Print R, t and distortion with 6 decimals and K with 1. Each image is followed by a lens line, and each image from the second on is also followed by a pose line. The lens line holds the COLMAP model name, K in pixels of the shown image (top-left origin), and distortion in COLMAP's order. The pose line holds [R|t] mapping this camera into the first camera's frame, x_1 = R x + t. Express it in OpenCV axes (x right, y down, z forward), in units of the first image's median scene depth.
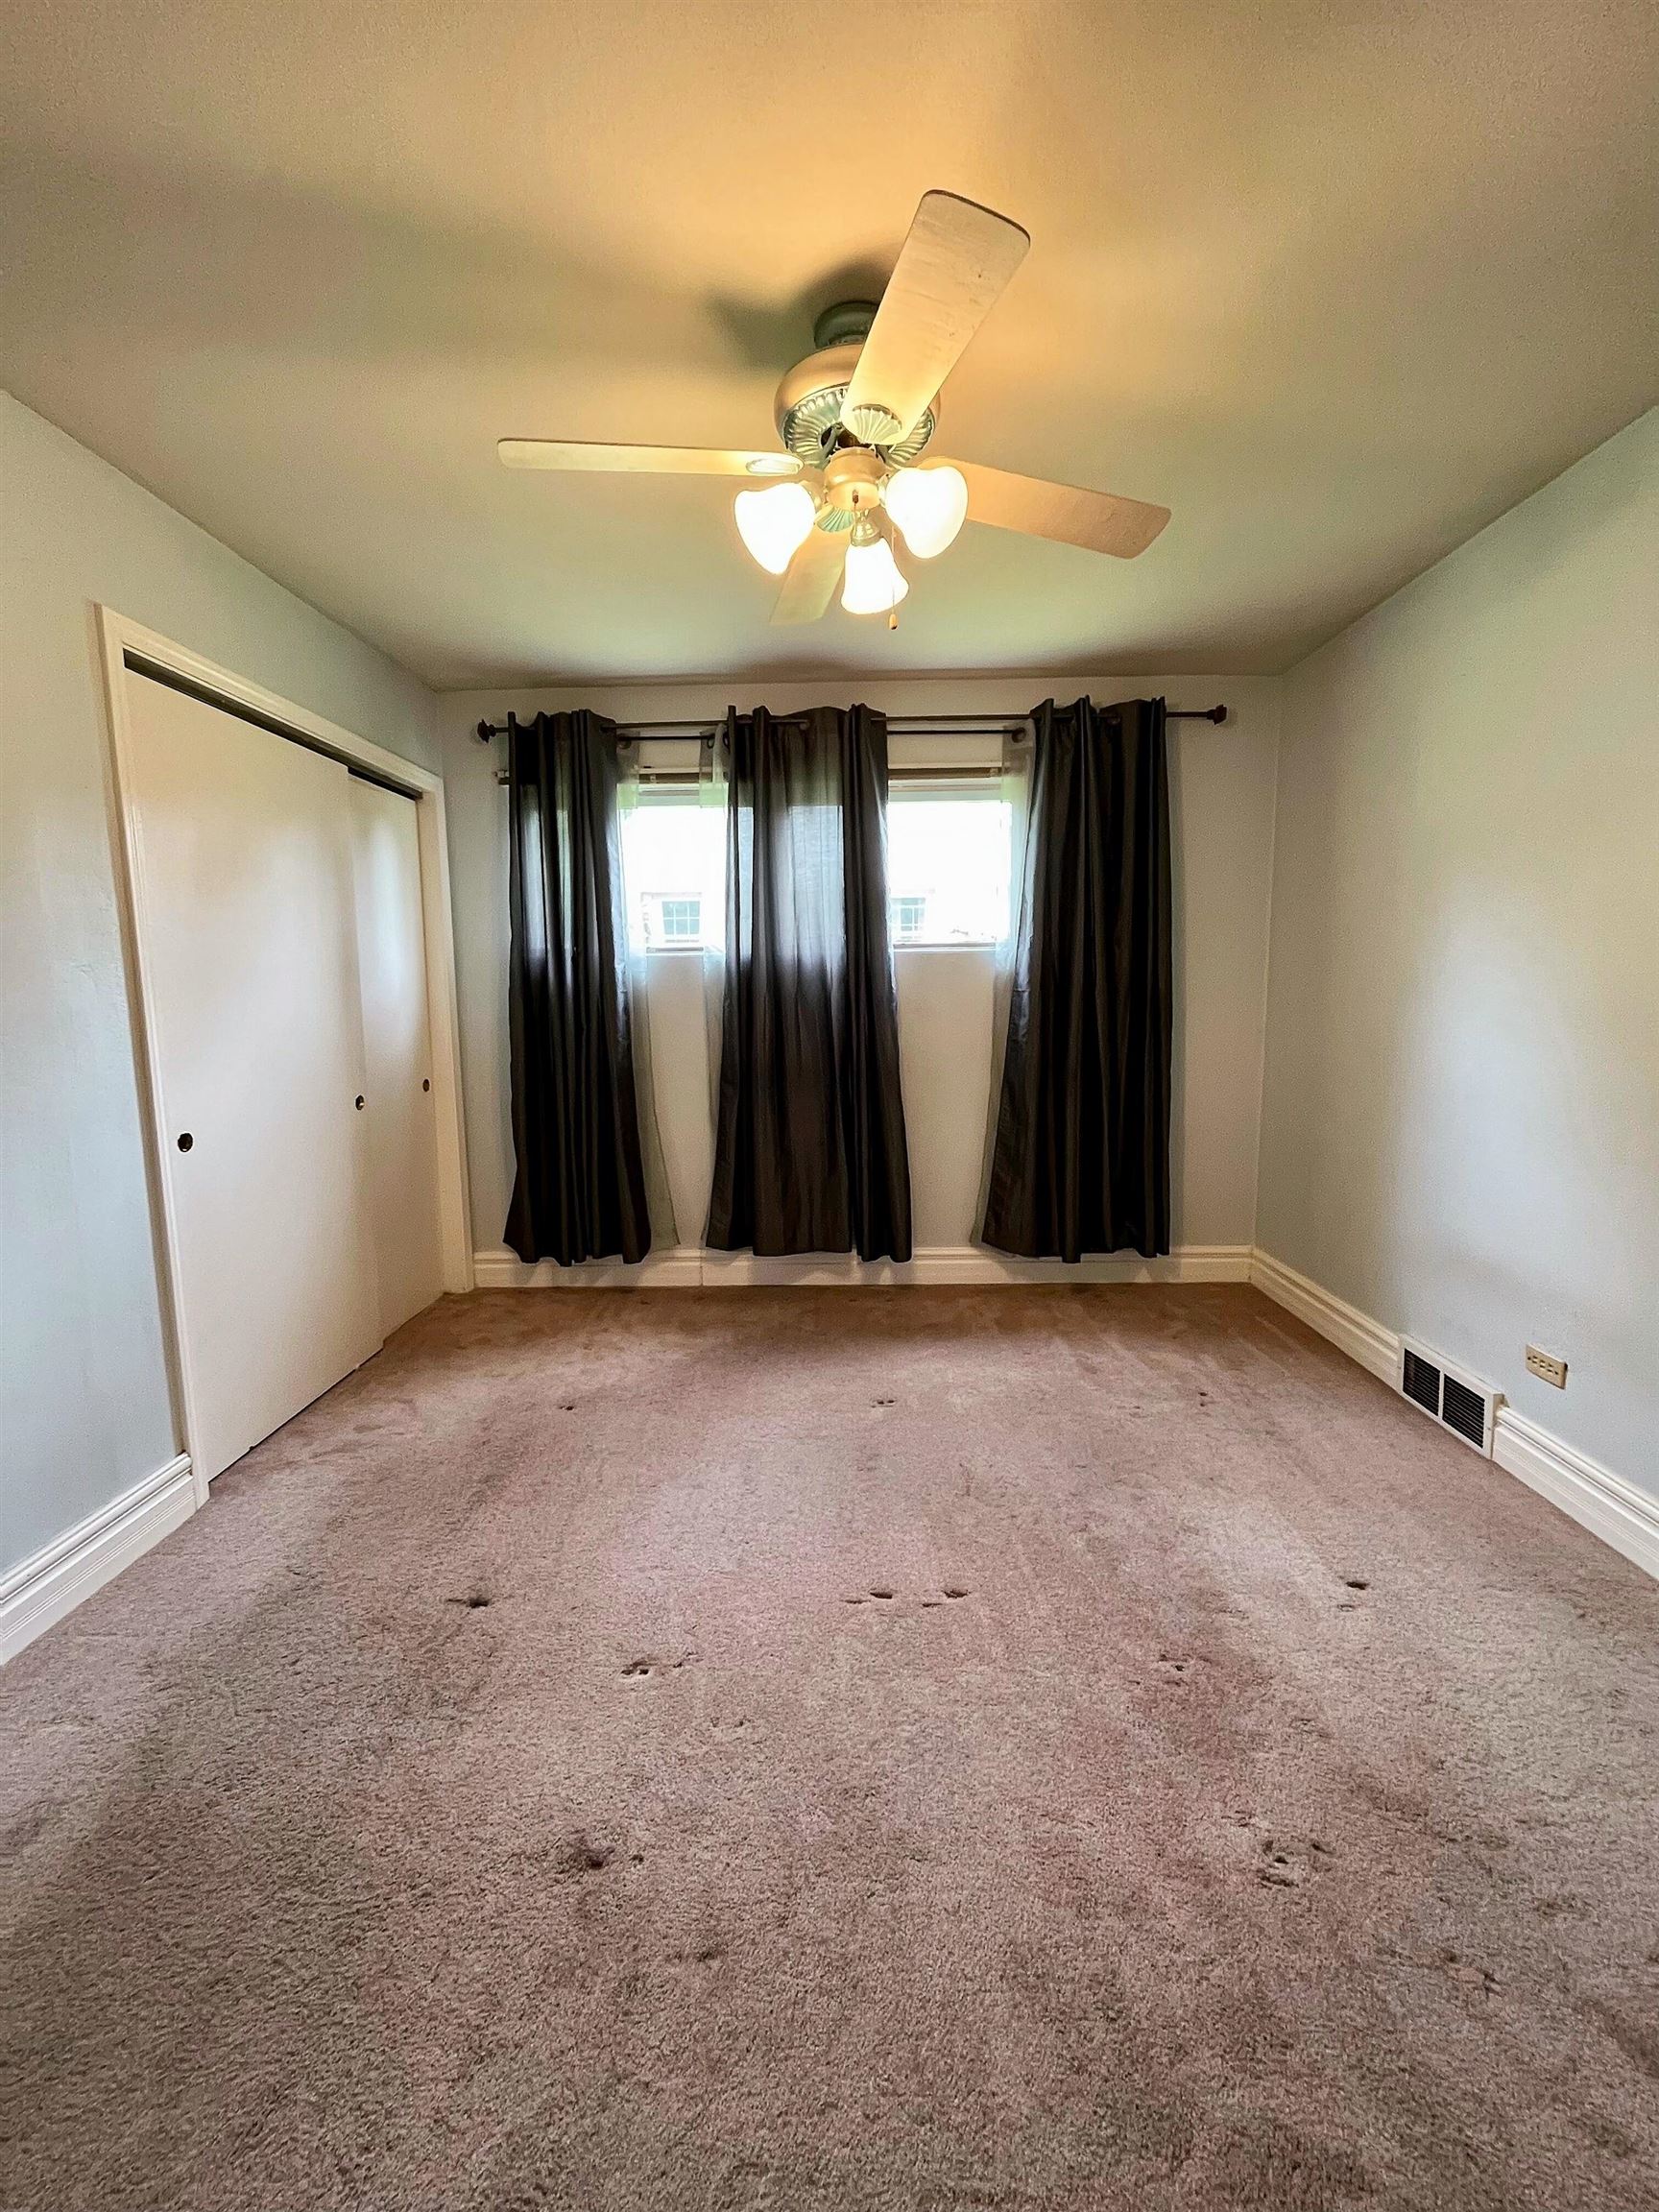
lens RADIAL K [[893.3, 0, 829.3], [0, 893.3, 1095.4], [0, 0, 1]] dist [-0.000891, 0.000017]
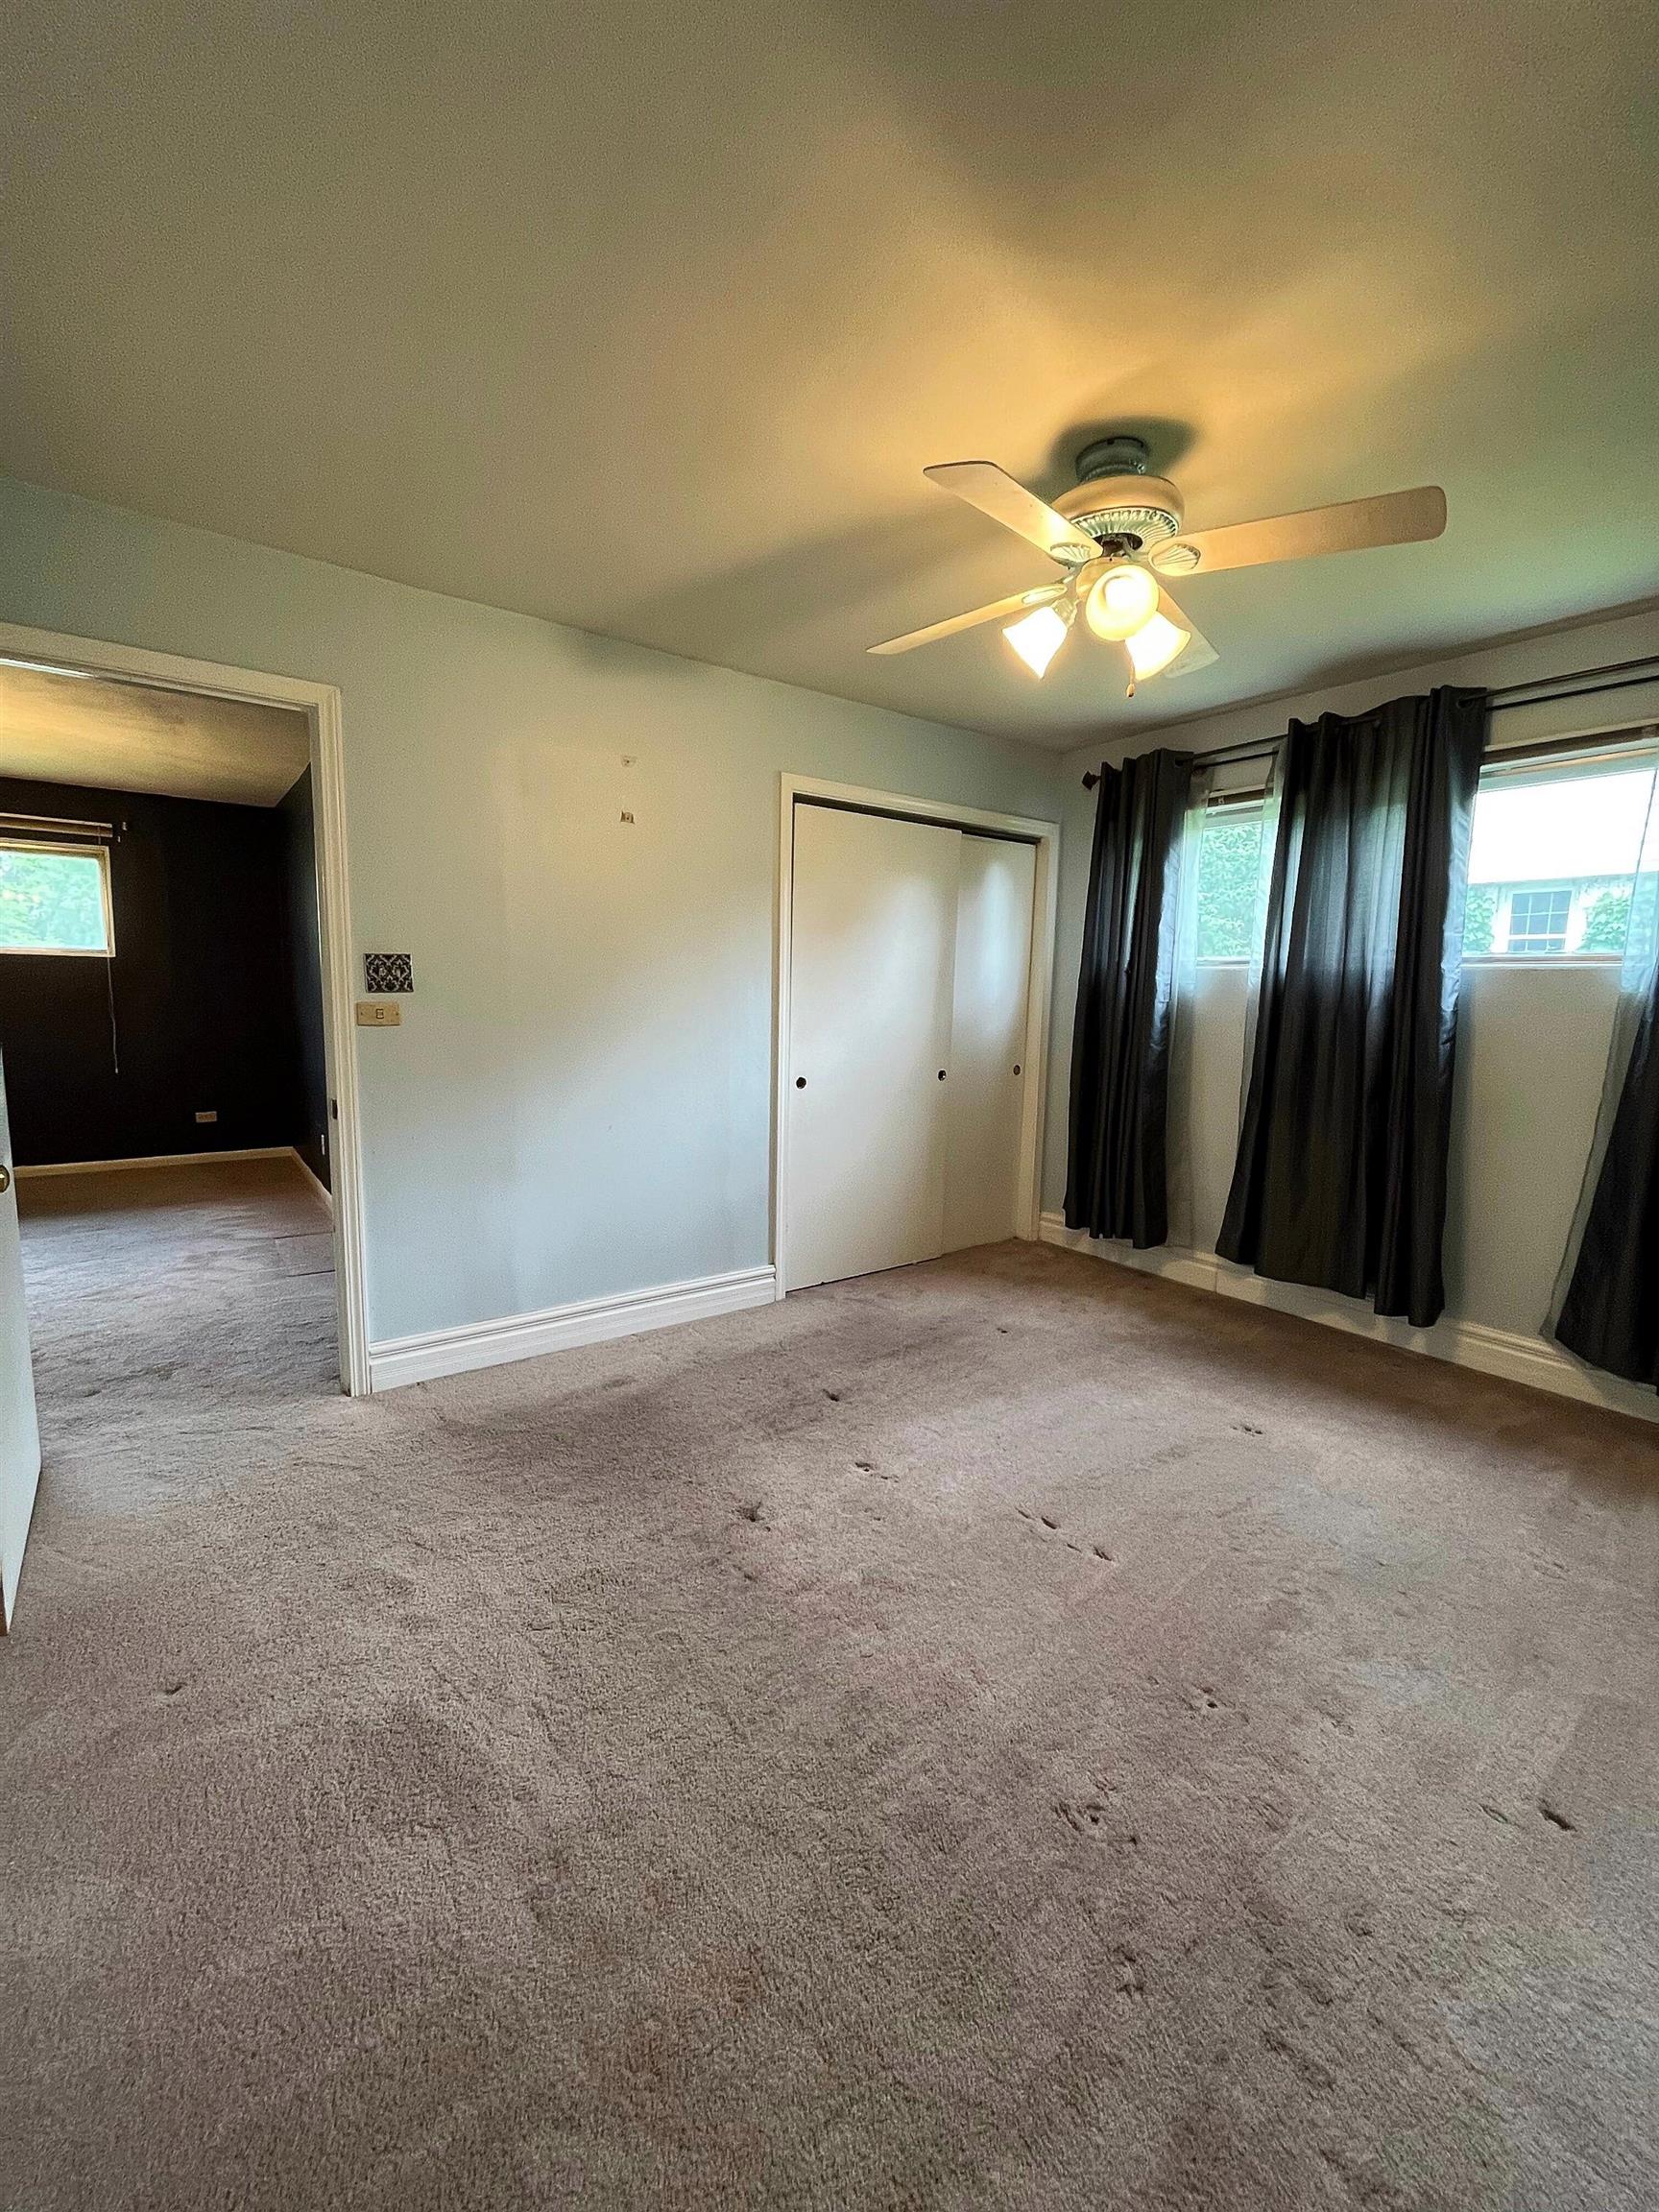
lens RADIAL K [[893.3, 0, 829.3], [0, 893.3, 1095.4], [0, 0, 1]] dist [-0.000891, 0.000017]
pose [[0.616264, 0.119341, -0.778445, 0.381772], [-0.120549, 0.991098, 0.056508, -0.015331], [0.778259, 0.059017, 0.625164, 0.005135]]
